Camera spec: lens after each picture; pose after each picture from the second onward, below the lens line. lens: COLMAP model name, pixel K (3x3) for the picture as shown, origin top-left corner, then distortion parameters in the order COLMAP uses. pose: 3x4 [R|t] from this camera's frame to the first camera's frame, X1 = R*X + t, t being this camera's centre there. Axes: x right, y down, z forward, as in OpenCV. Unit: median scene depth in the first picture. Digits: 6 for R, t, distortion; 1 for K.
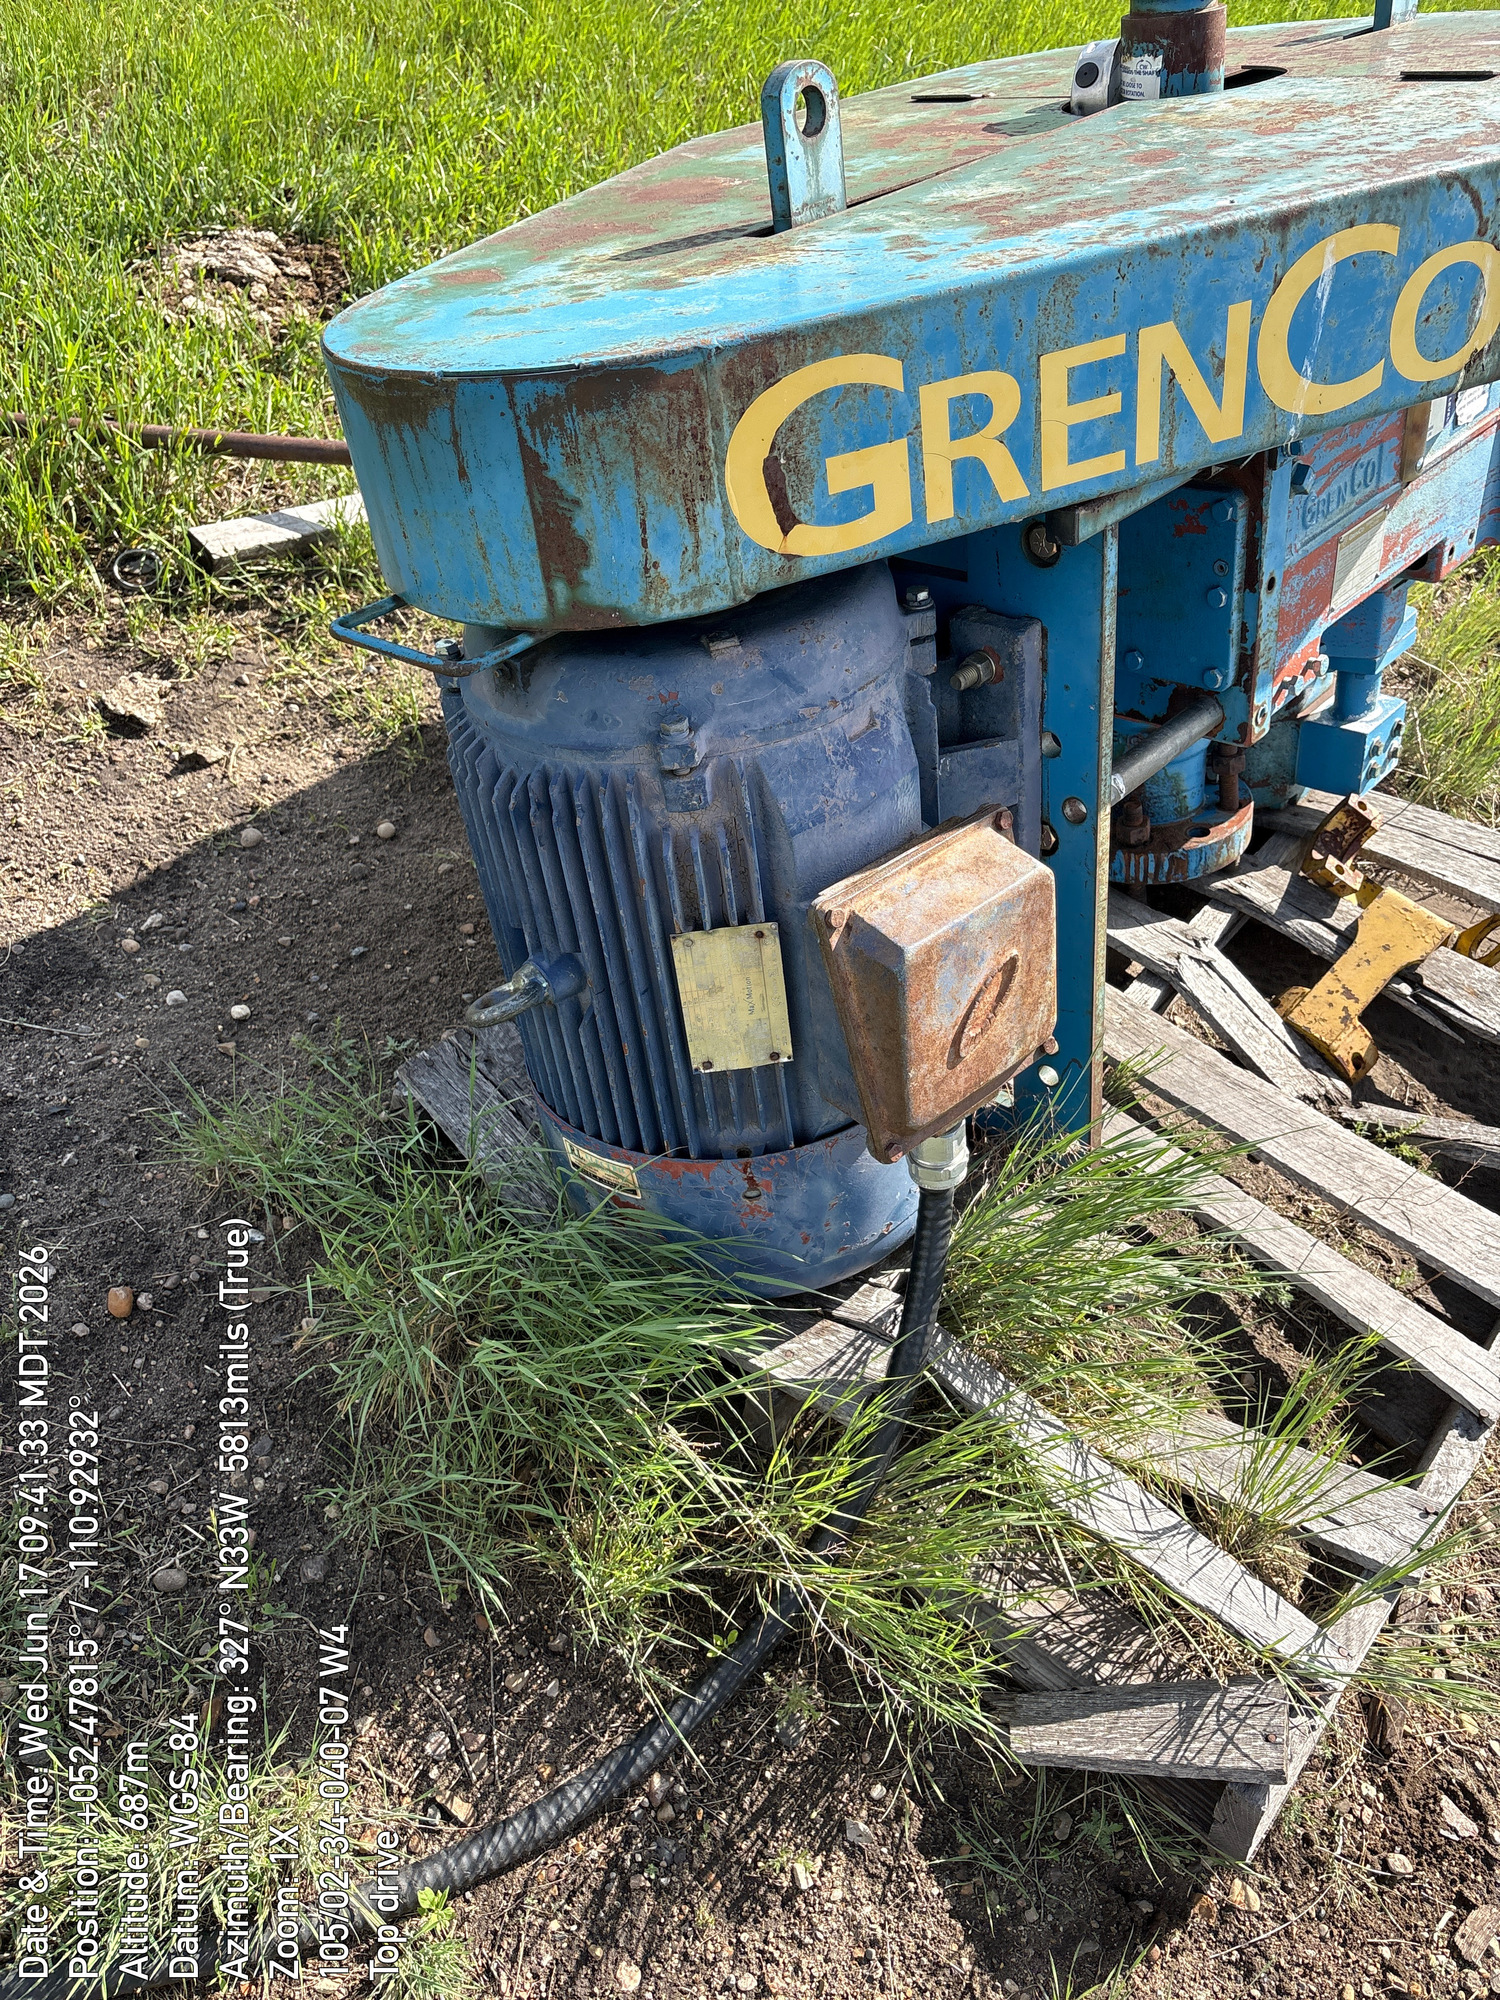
lens RADIAL K [[1526.0, 0, 750.0], [0, 1526.0, 1000.0], [0, 0, 1]] dist [0.043507, -0.054354]
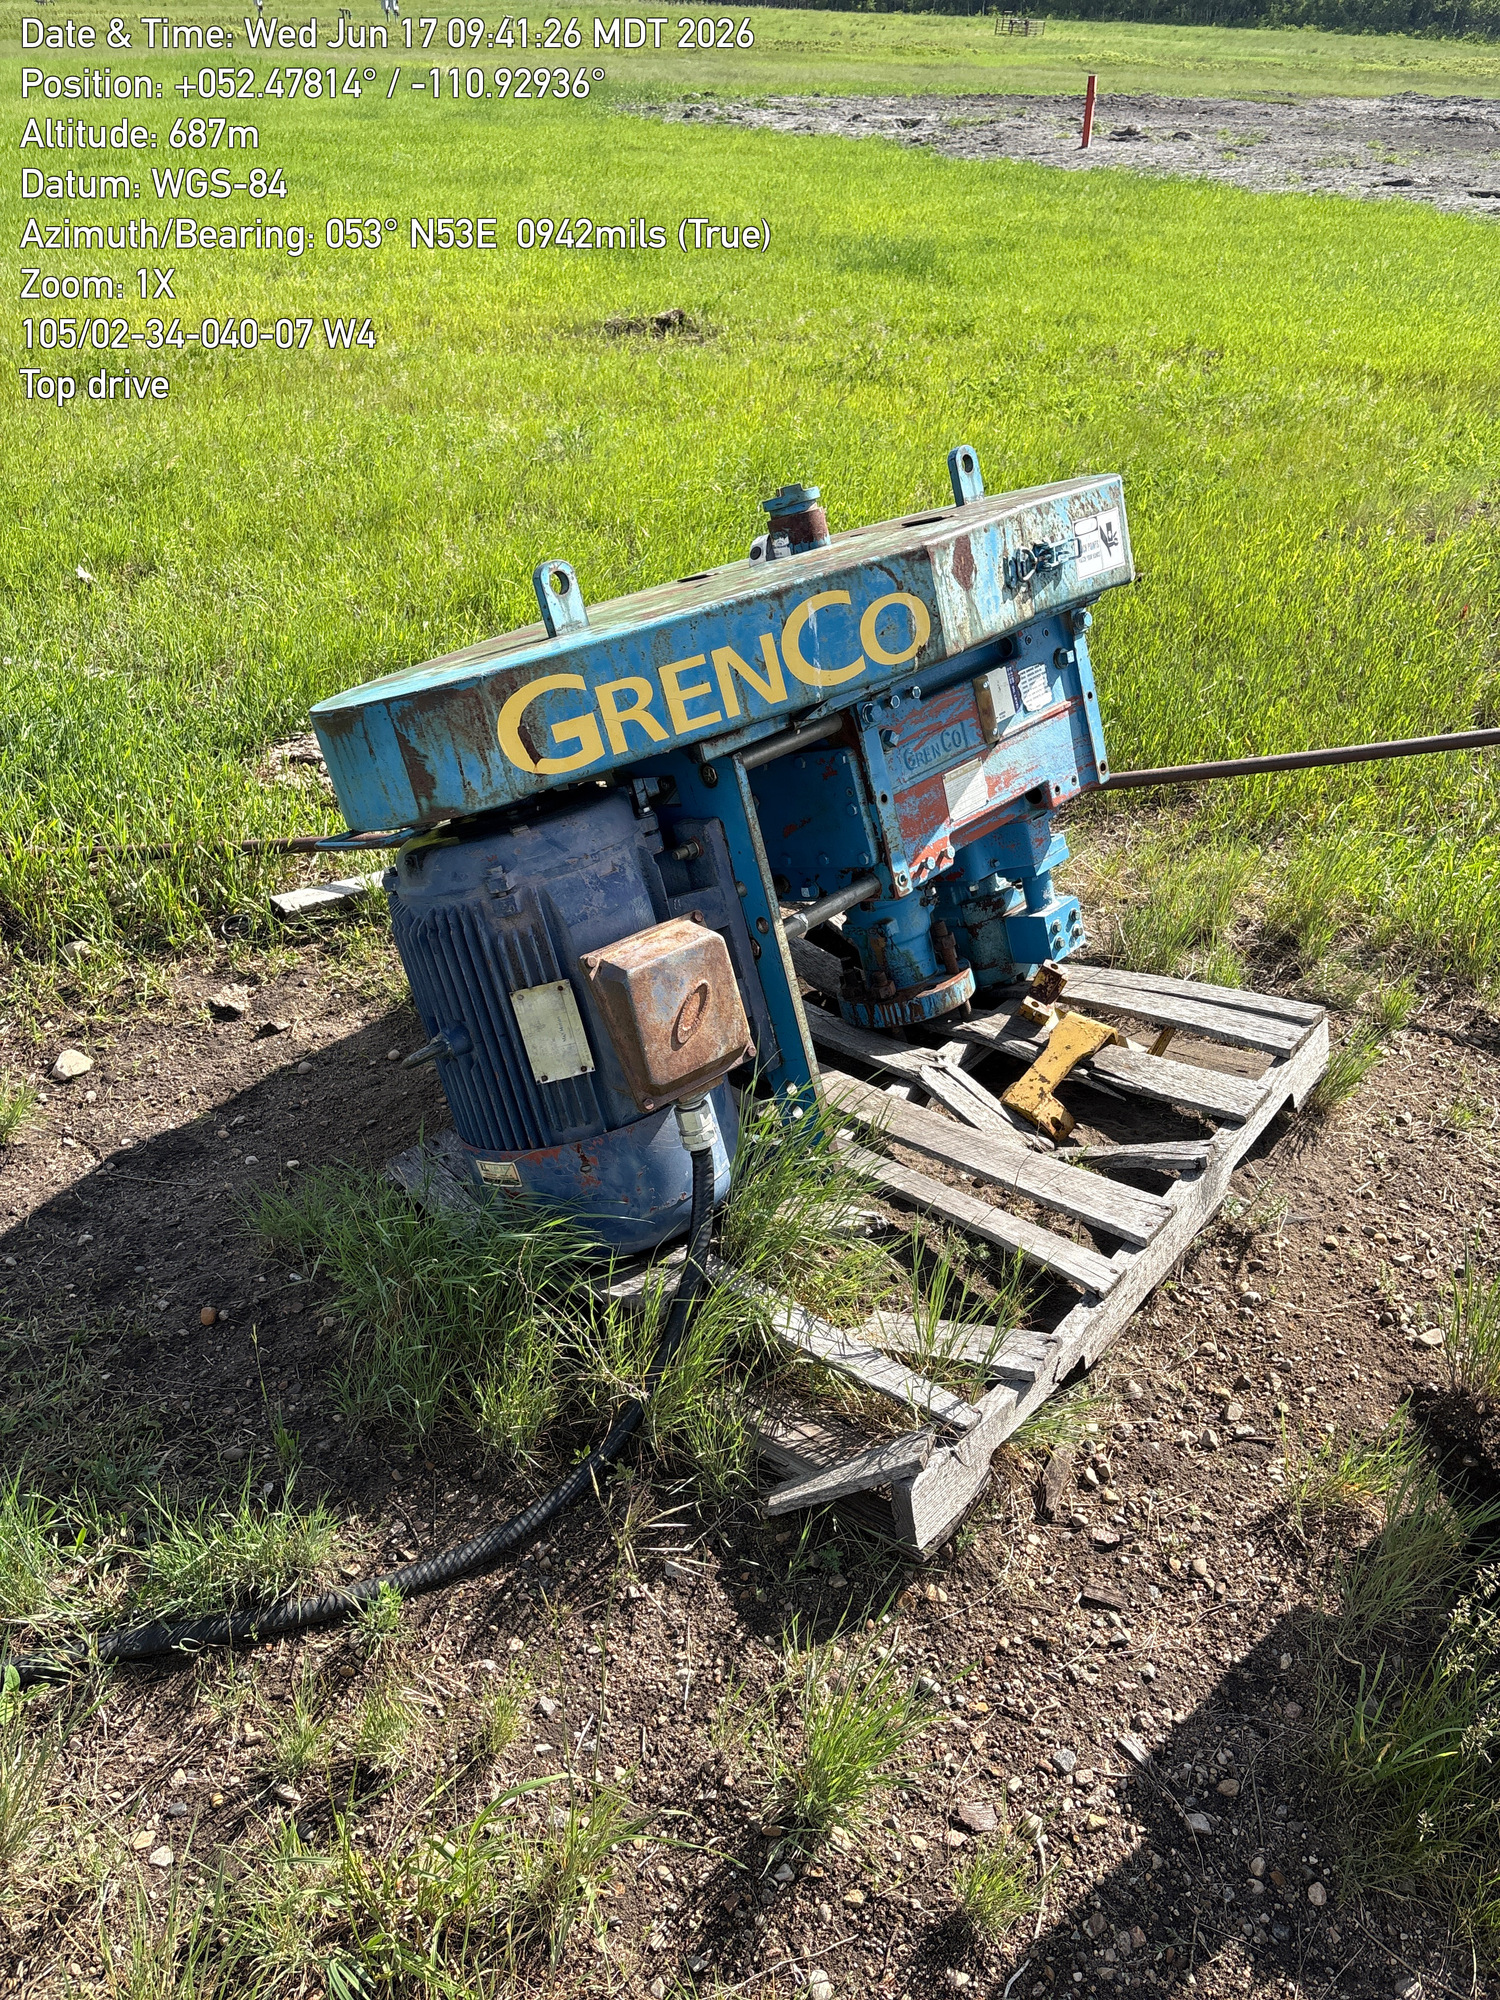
lens RADIAL K [[1575.4, 0, 750.0], [0, 1575.4, 1000.0], [0, 0, 1]] dist [0.166031, -0.576810]
pose [[0.990739, -0.115584, -0.071254, 0.316218], [0.087622, 0.945109, -0.314787, 0.505694], [0.103727, 0.305628, 0.946484, -0.629198]]
